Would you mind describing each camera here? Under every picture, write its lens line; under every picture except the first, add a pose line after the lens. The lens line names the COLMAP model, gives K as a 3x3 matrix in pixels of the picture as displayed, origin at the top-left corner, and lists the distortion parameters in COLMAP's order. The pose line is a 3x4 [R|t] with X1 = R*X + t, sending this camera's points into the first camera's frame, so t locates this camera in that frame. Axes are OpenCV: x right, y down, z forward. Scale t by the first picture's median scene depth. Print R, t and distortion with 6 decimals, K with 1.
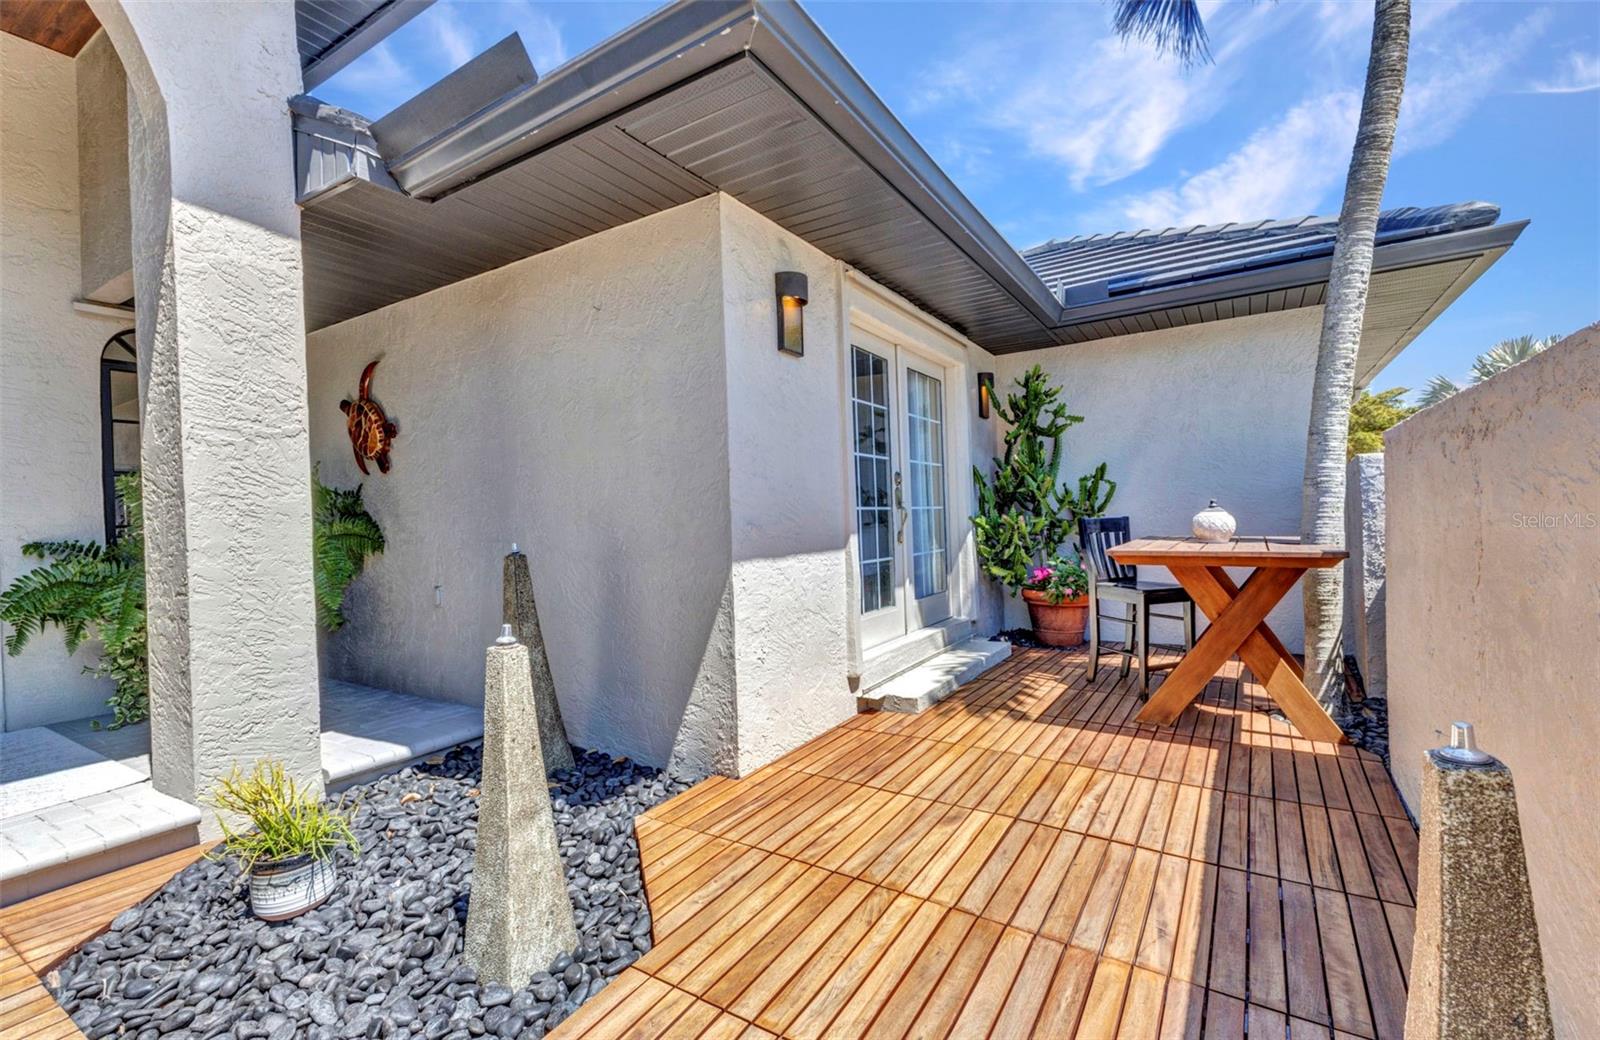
lens RADIAL K [[701.1, 0, 821.6], [0, 701.1, 521.0], [0, 0, 1]] dist [0.002248, 0.000311]
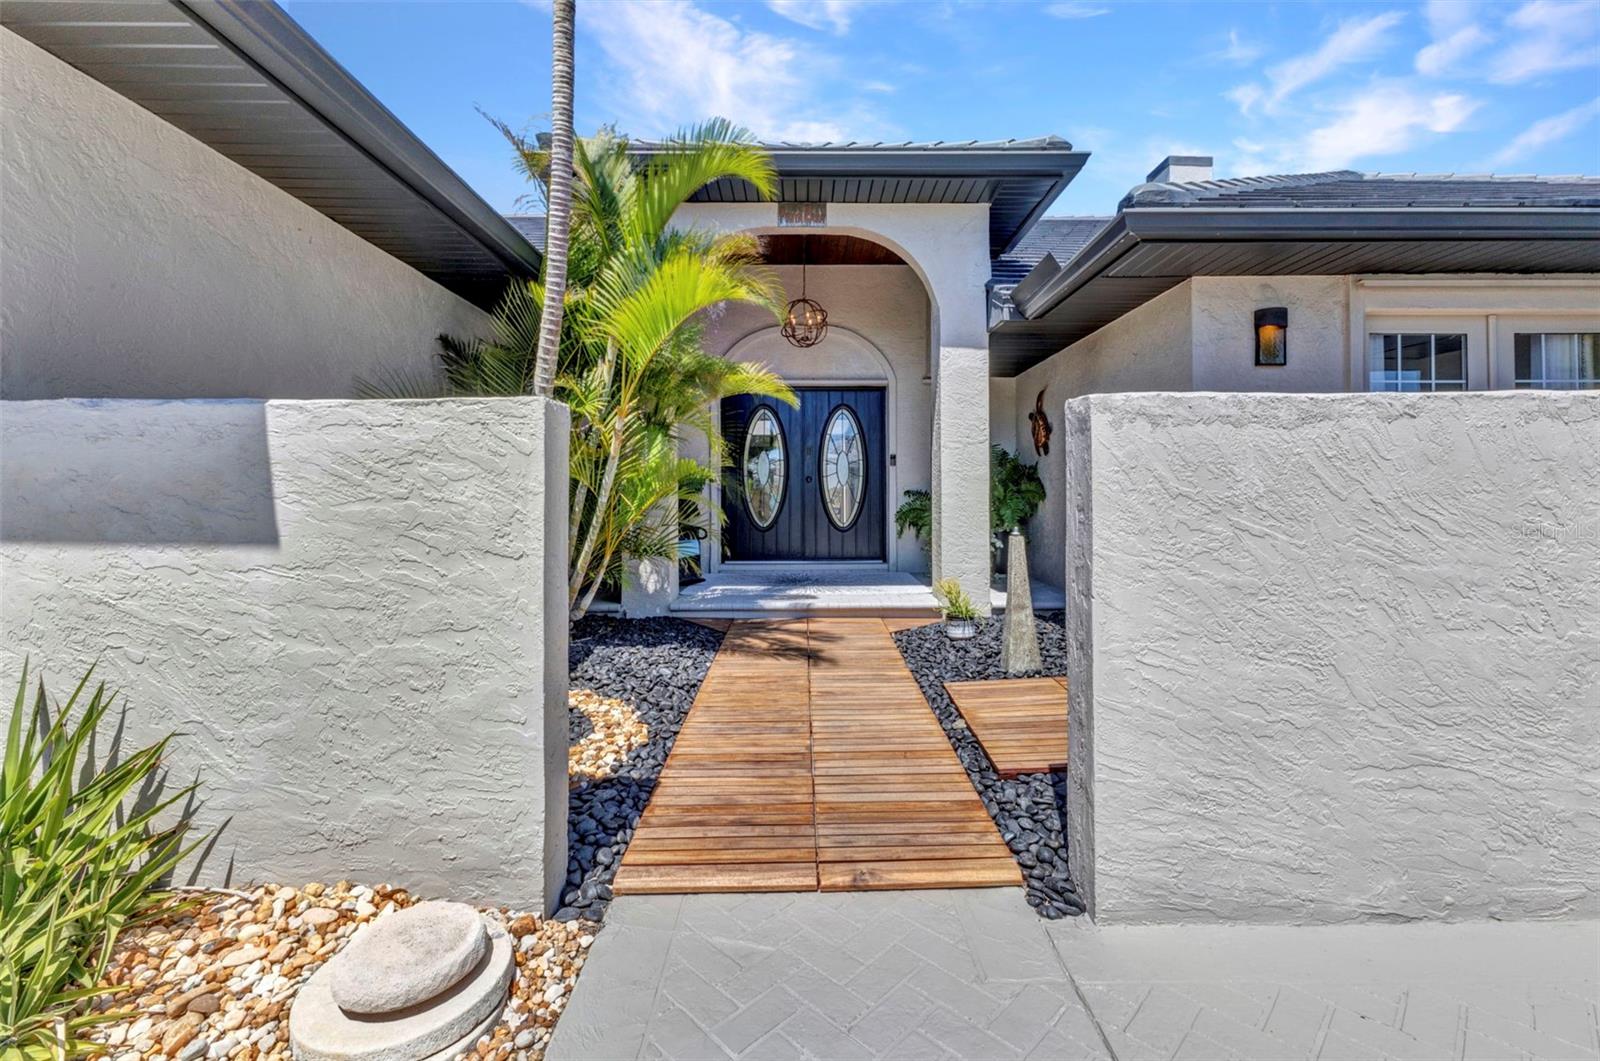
lens RADIAL K [[691.0, 0, 796.2], [0, 691.0, 490.7], [0, 0, 1]] dist [0.006828, -0.000066]
pose [[0.507615, 0.028770, -0.861104, 0.779606], [-0.022190, 0.999547, 0.020315, -0.006245], [0.861298, 0.008796, 0.508023, -0.555263]]
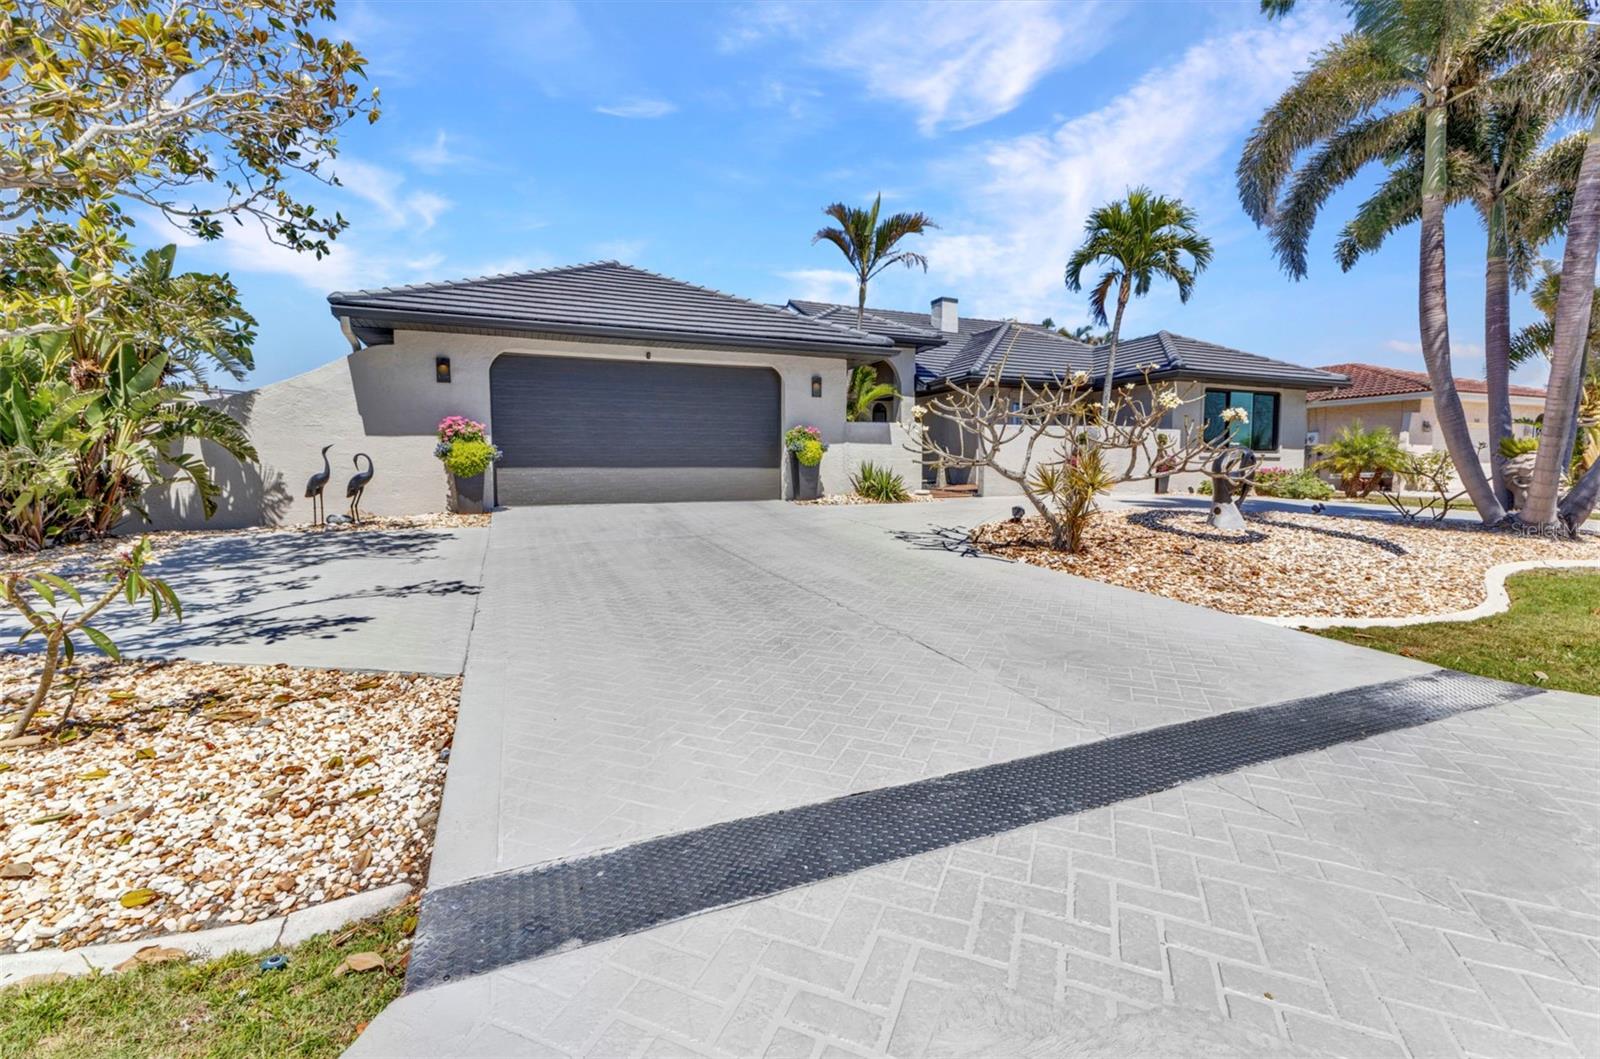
lens RADIAL K [[665.5, 0, 797.1], [0, 665.5, 503.7], [0, 0, 1]] dist [0.011559, 0.000044]
pose [[0.795465, 0.072261, -0.601675, 2.213477], [-0.032768, 0.996542, 0.076363, 0.152371], [0.605113, -0.041028, 0.795082, -4.685727]]
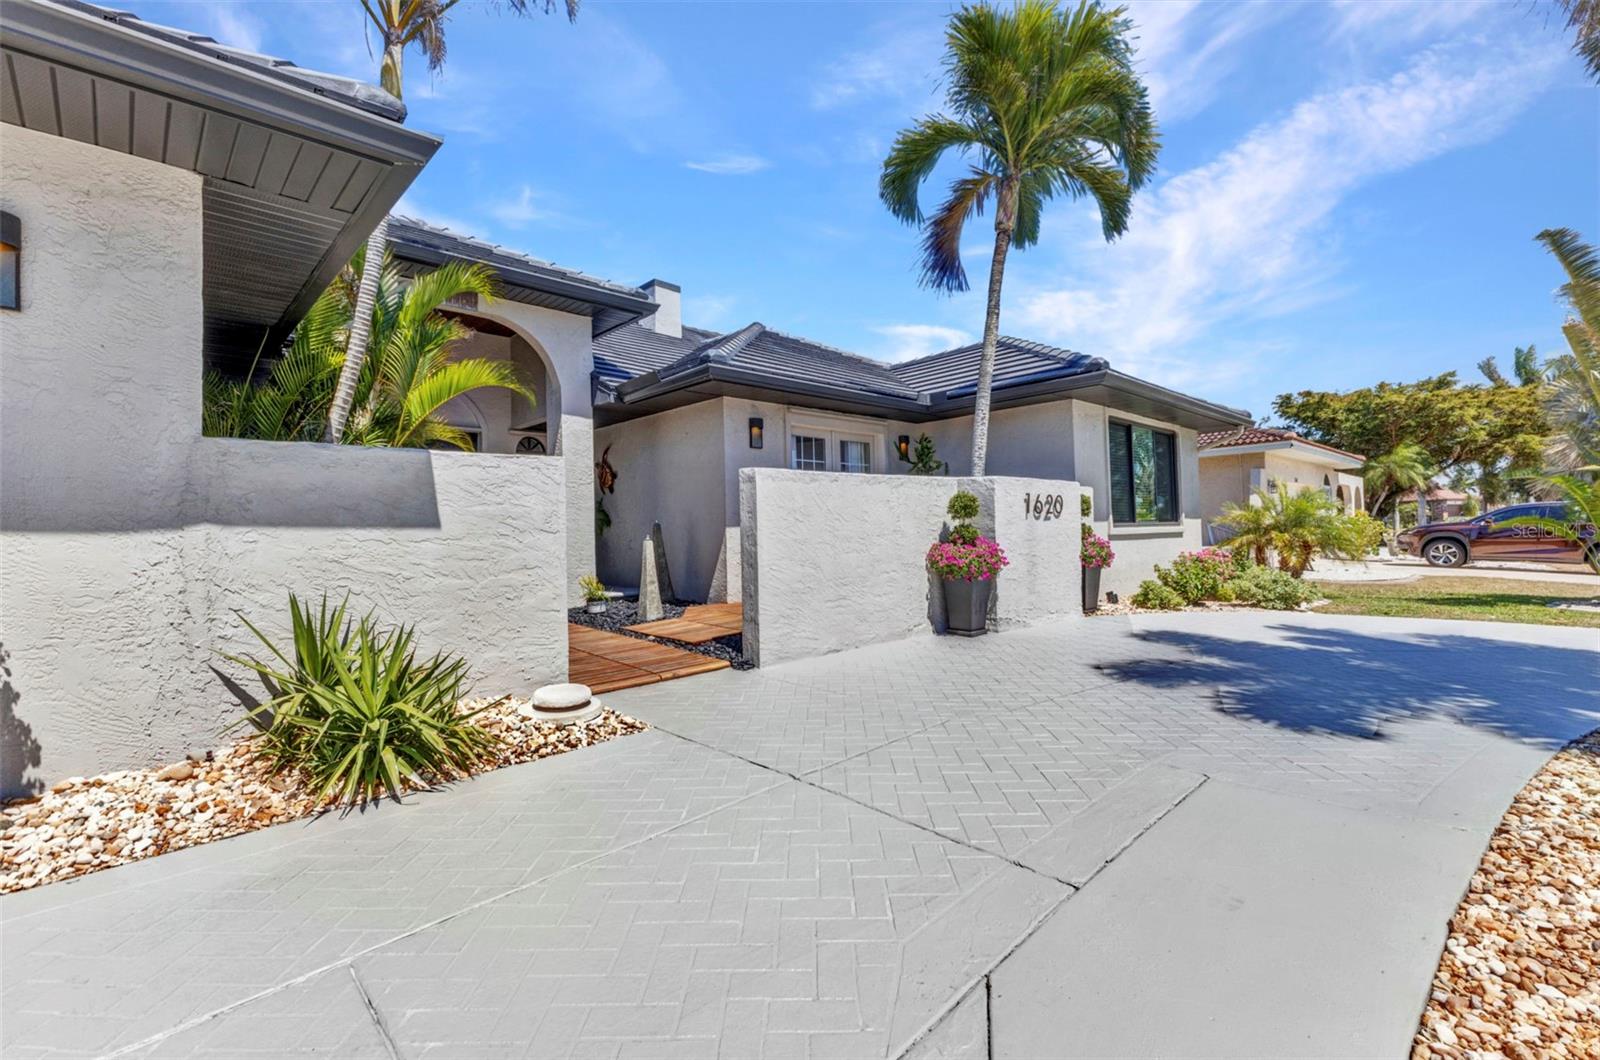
lens RADIAL K [[695.8, 0, 787.5], [0, 695.8, 531.7], [0, 0, 1]] dist [0.002283, 0.000078]
pose [[0.962158, 0.015232, -0.272067, 0.913482], [-0.014619, 0.999884, 0.004279, 0.064237], [0.272101, -0.000140, 0.962269, -1.701396]]
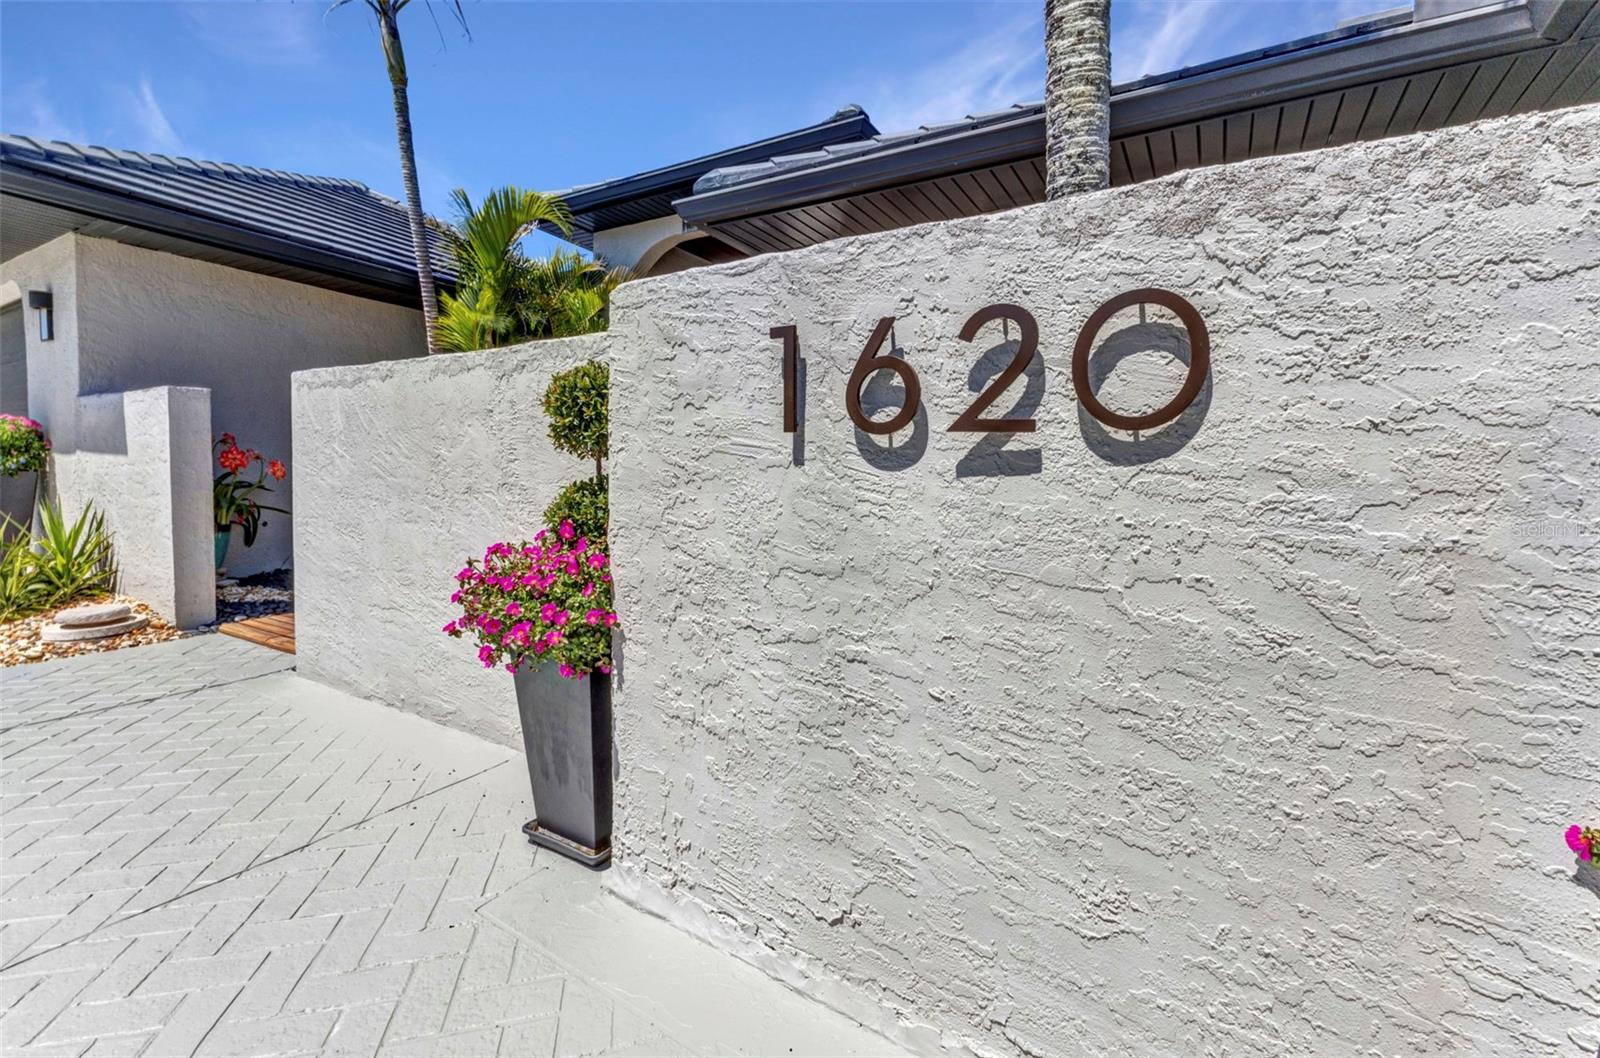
lens RADIAL K [[680.1, 0, 823.7], [0, 680.1, 514.4], [0, 0, 1]] dist [0.010798, 0.000053]
pose [[0.008118, 0.094223, -0.995518, 1.549336], [-0.031346, 0.995086, 0.093926, 0.007393], [0.999476, 0.030443, 0.011032, 1.005296]]
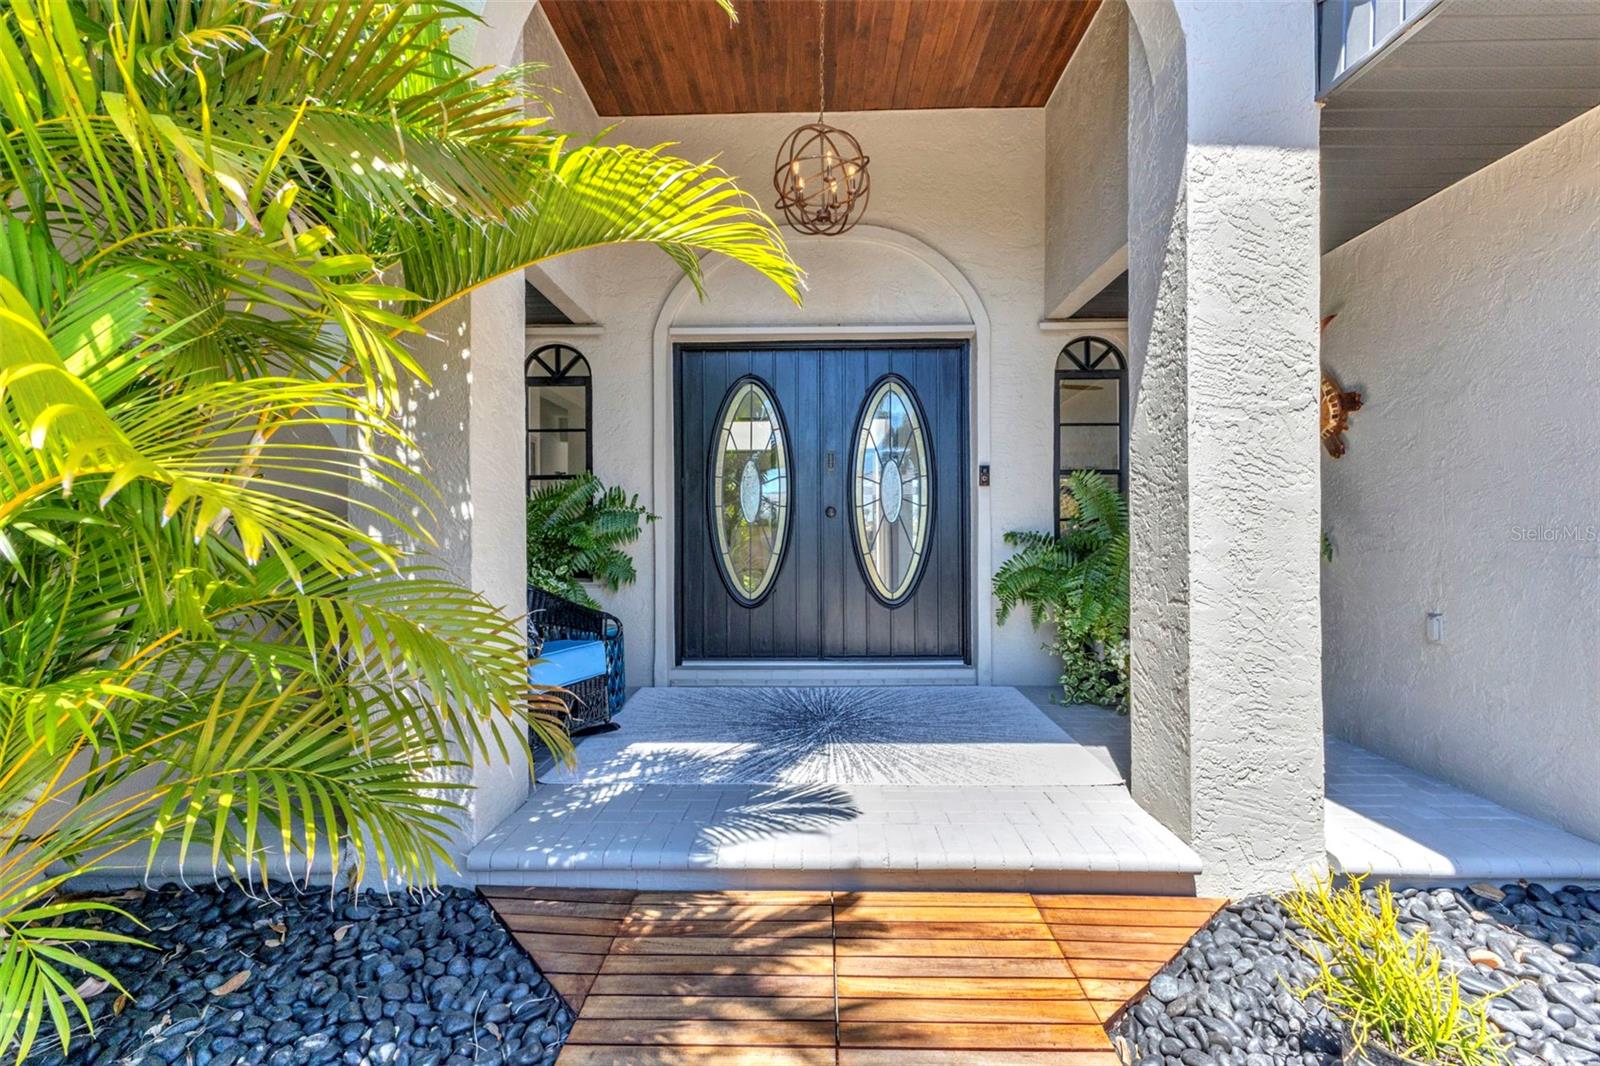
lens RADIAL K [[688.1, 0, 800.0], [0, 688.1, 533.0], [0, 0, 1]] dist [0.001174, 0.000022]
pose [[0.486412, 0.037546, -0.872923, -0.360538], [-0.015767, 0.999291, 0.034196, -0.002670], [0.873588, -0.002870, 0.486659, 0.153499]]
